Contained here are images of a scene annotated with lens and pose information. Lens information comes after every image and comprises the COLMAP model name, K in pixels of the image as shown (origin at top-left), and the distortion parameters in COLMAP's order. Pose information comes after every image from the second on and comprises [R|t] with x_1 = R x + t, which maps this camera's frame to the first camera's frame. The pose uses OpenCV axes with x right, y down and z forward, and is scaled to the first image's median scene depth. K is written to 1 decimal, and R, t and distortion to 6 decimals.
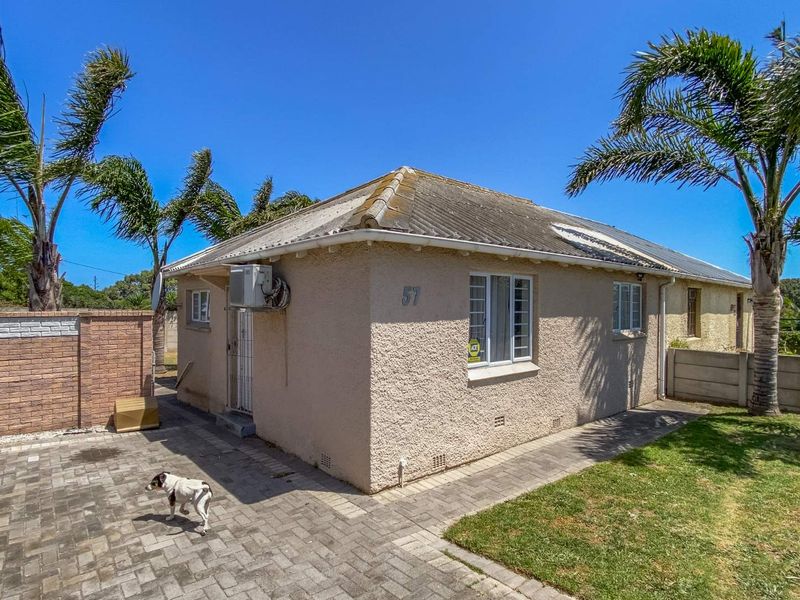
lens RADIAL K [[419.4, 0, 401.6], [0, 419.4, 315.0], [0, 0, 1]] dist [0.003094, -0.012857]
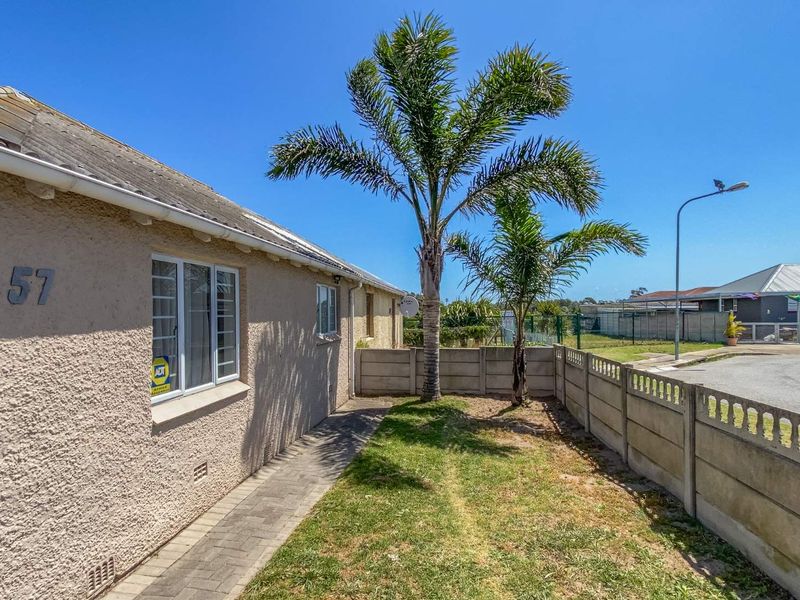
lens RADIAL K [[419.4, 0, 401.6], [0, 419.4, 315.0], [0, 0, 1]] dist [0.003094, -0.012857]
pose [[0.731354, -0.014819, 0.681837, 0.004482], [0.024645, 0.999685, -0.004708, 0.002757], [-0.681552, 0.020247, 0.731489, 0.243208]]
